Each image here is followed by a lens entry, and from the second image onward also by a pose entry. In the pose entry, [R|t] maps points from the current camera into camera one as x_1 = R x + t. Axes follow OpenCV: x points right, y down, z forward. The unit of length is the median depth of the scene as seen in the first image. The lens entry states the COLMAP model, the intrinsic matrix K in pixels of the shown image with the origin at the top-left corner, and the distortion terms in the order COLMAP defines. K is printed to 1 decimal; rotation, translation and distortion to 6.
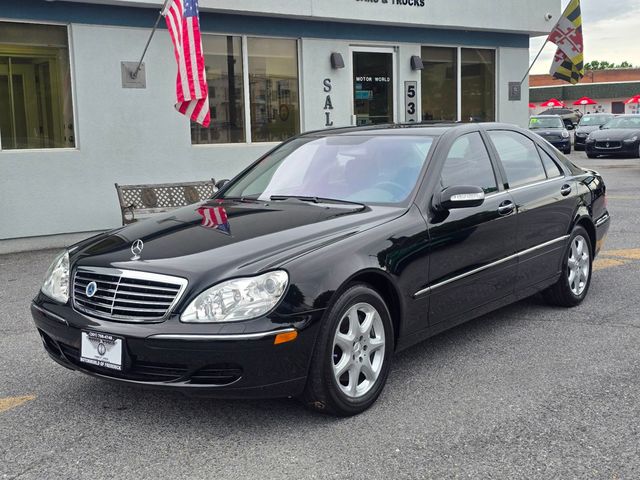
lens RADIAL K [[848.5, 0, 320.0], [0, 848.5, 240.0], [0, 0, 1]] dist [0.240462, -0.792943]
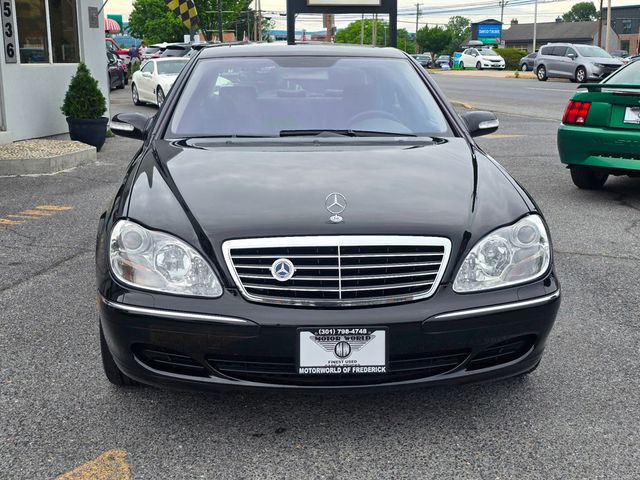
lens RADIAL K [[848.5, 0, 320.0], [0, 848.5, 240.0], [0, 0, 1]] dist [0.240462, -0.792943]
pose [[0.756501, -0.110838, 0.644532, -0.706382], [0.064869, 0.993391, 0.094692, -0.030483], [-0.650768, -0.029825, 0.758691, 0.479193]]
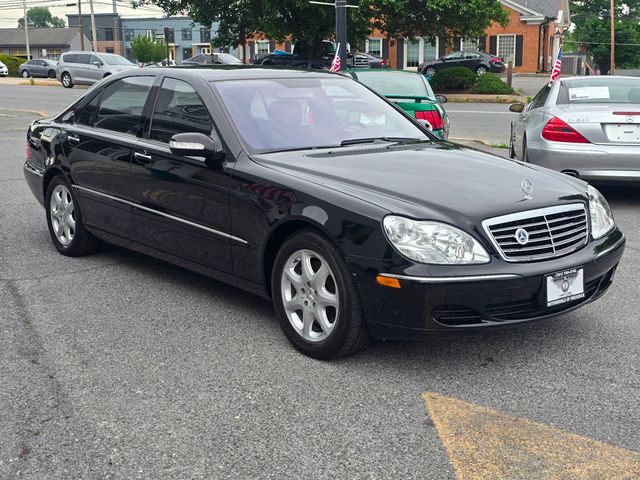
lens RADIAL K [[848.5, 0, 320.0], [0, 848.5, 240.0], [0, 0, 1]] dist [0.240462, -0.792943]
pose [[0.254039, -0.174283, 0.951362, -1.278449], [0.124606, 0.981331, 0.146500, -0.110668], [-0.959134, 0.081329, 0.271013, 0.991929]]
